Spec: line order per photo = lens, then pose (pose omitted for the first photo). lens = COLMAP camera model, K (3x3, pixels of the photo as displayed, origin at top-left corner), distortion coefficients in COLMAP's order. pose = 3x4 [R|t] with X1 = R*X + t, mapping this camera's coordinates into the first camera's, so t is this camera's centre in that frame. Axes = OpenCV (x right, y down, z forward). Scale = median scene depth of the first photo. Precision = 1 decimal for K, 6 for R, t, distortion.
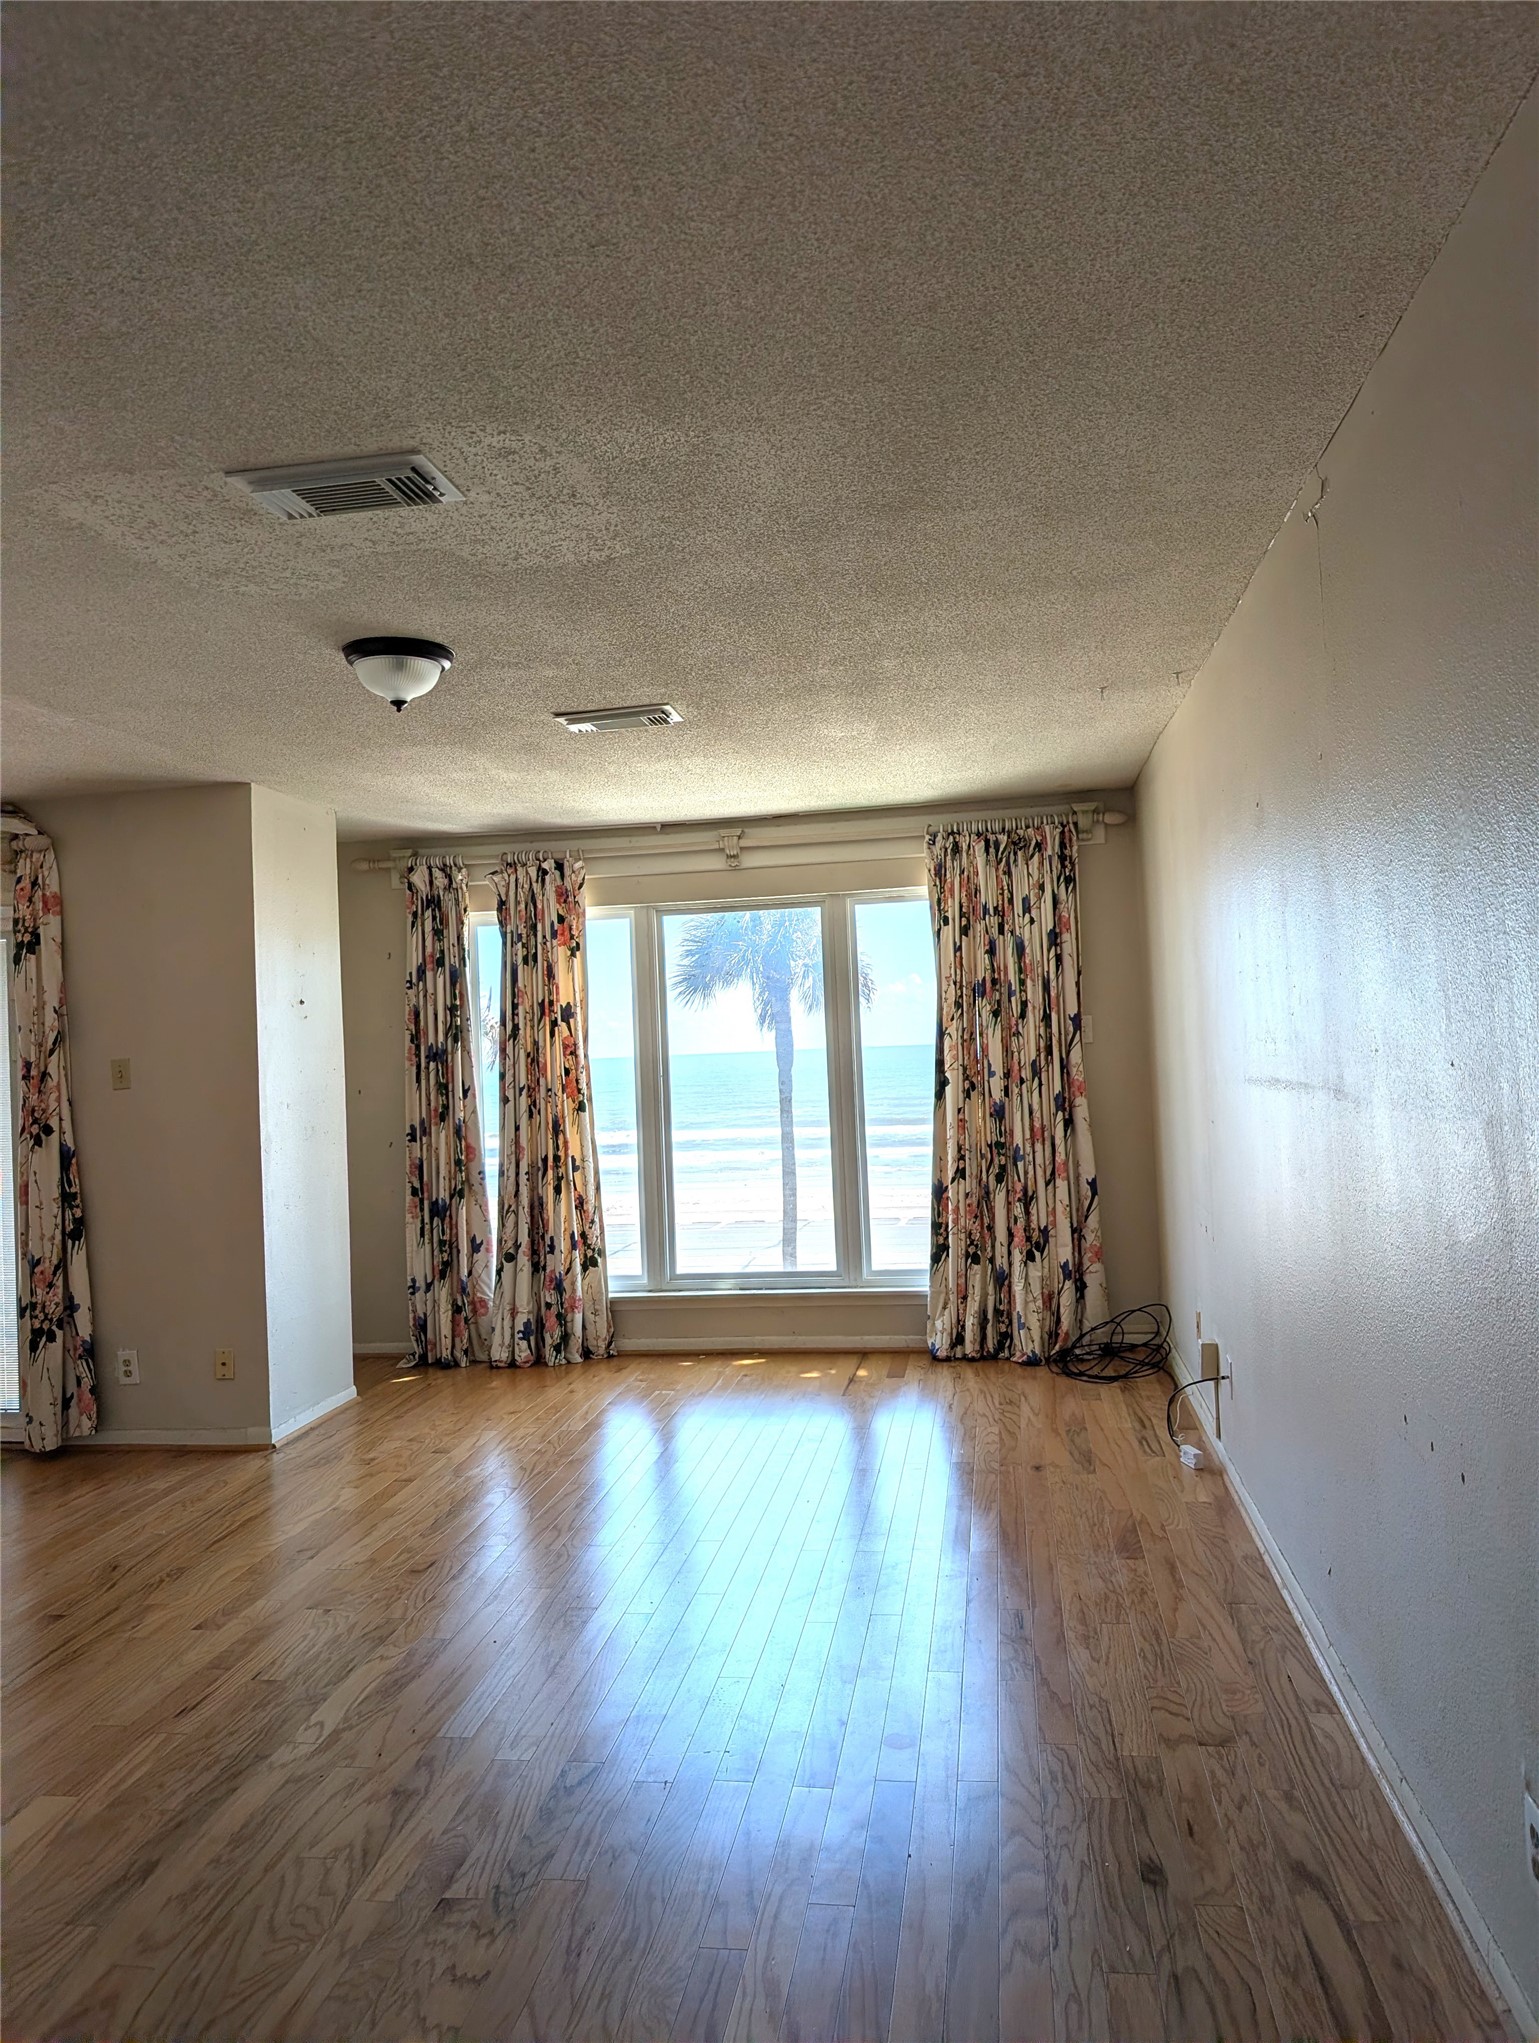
lens RADIAL K [[1476.2, 0, 762.8], [0, 1476.2, 1004.5], [0, 0, 1]] dist [0.009876, -0.010953]
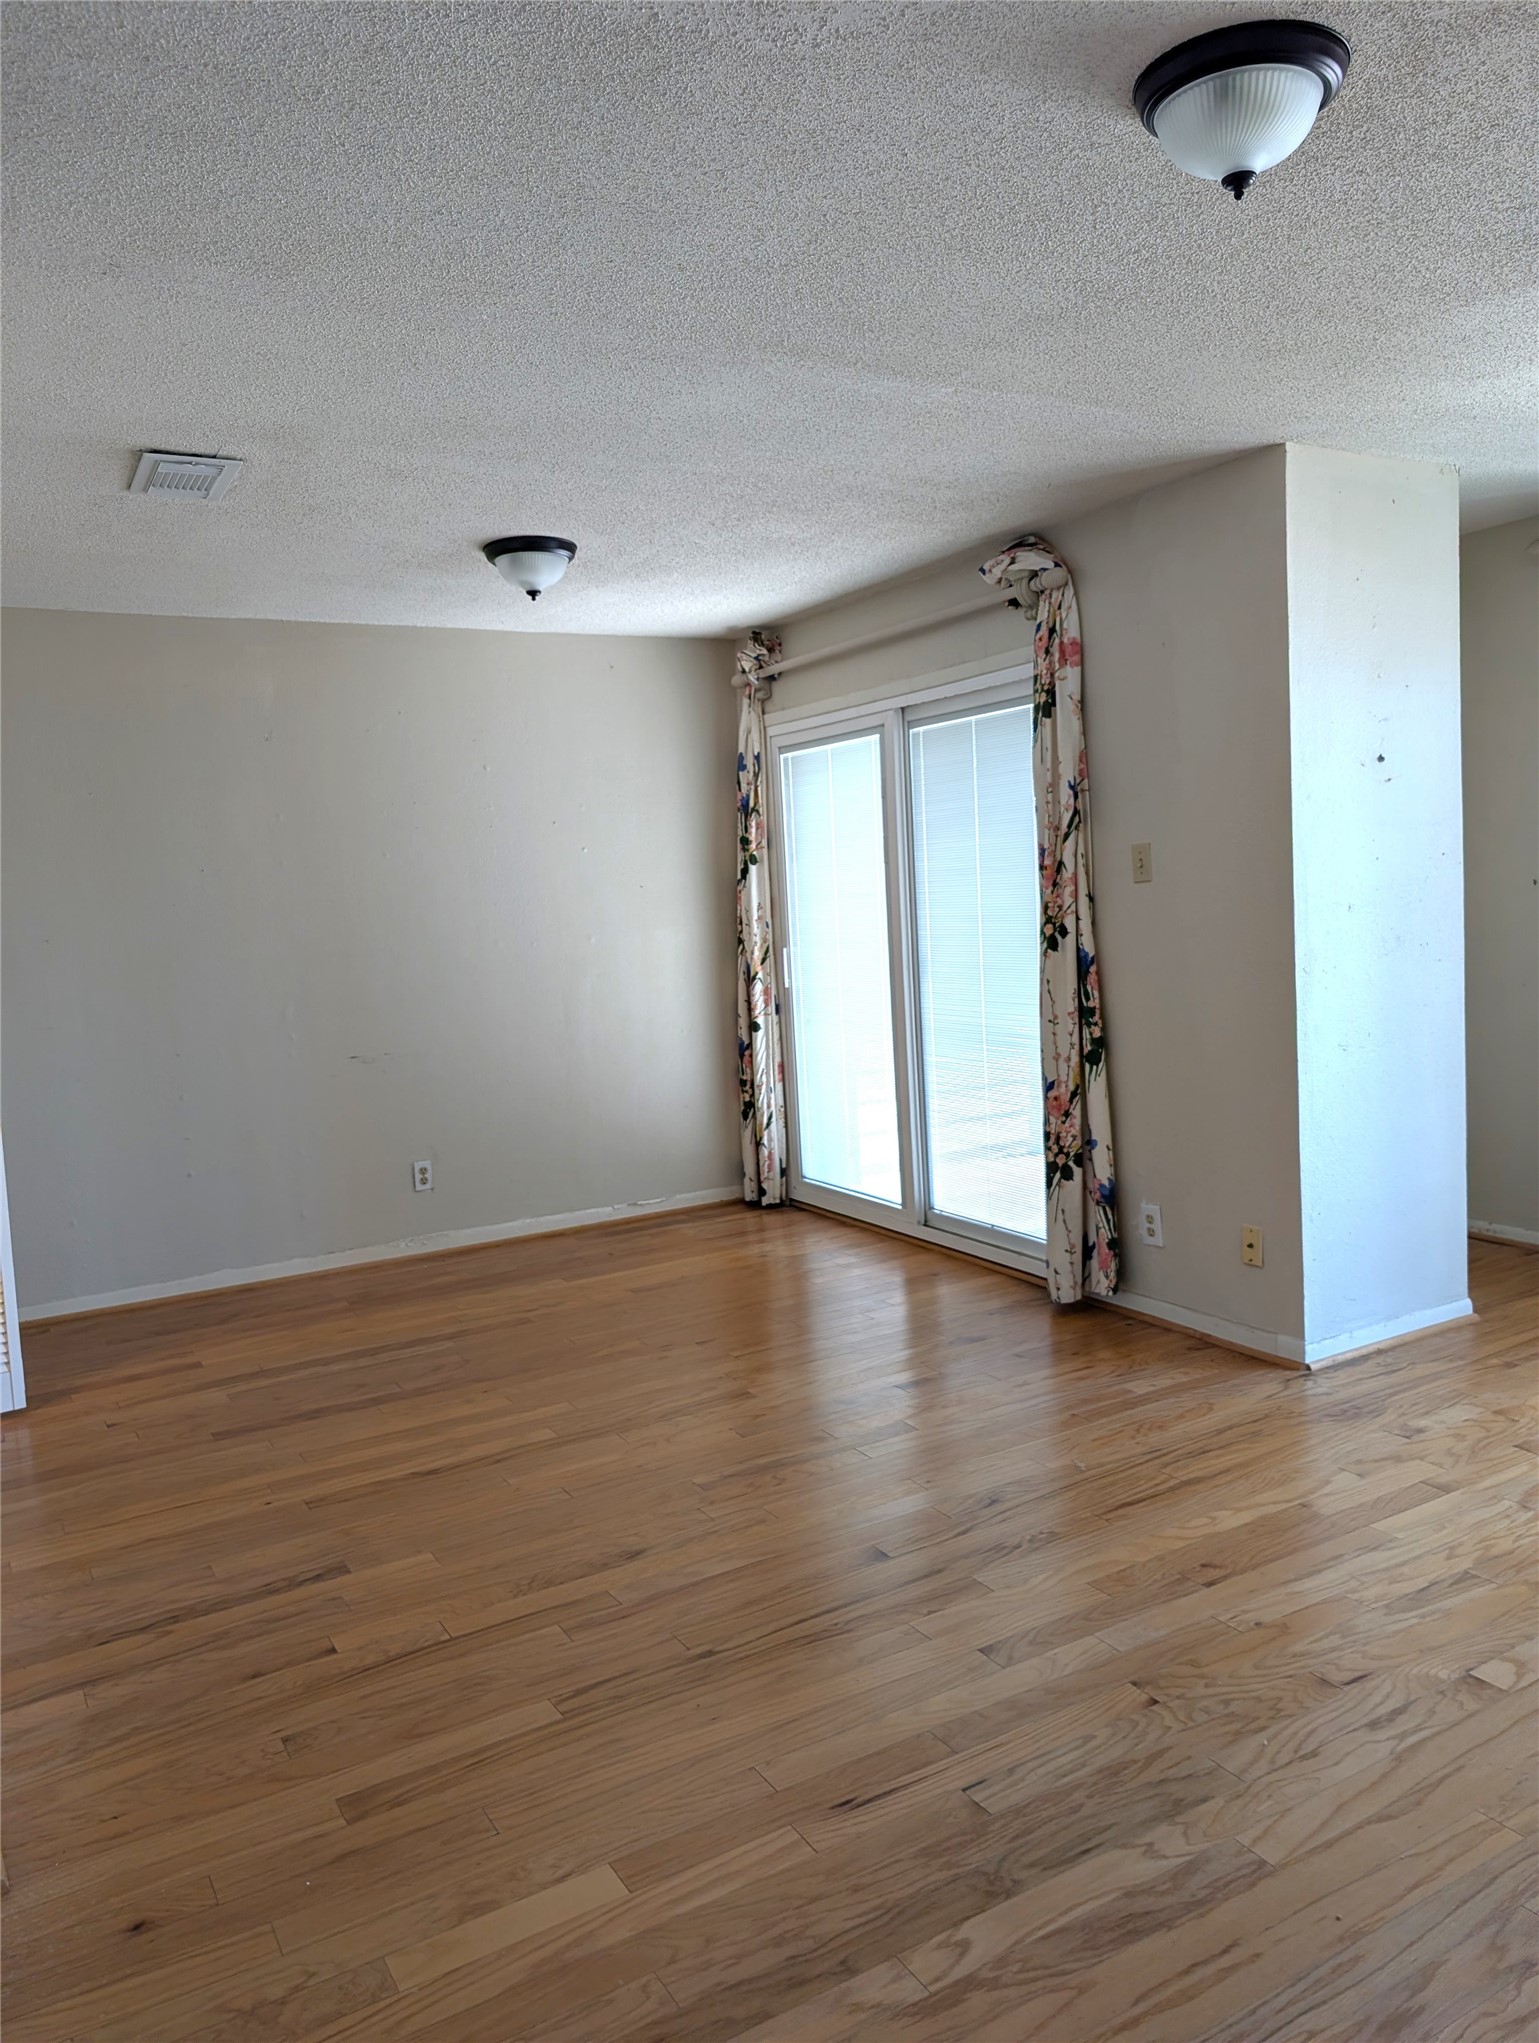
lens RADIAL K [[1476.2, 0, 762.8], [0, 1476.2, 1004.5], [0, 0, 1]] dist [0.009876, -0.010953]
pose [[0.632615, 0.075753, -0.770753, 0.053574], [0.045342, 0.989875, 0.134505, 0.006497], [0.773138, -0.120038, 0.622775, 0.345897]]
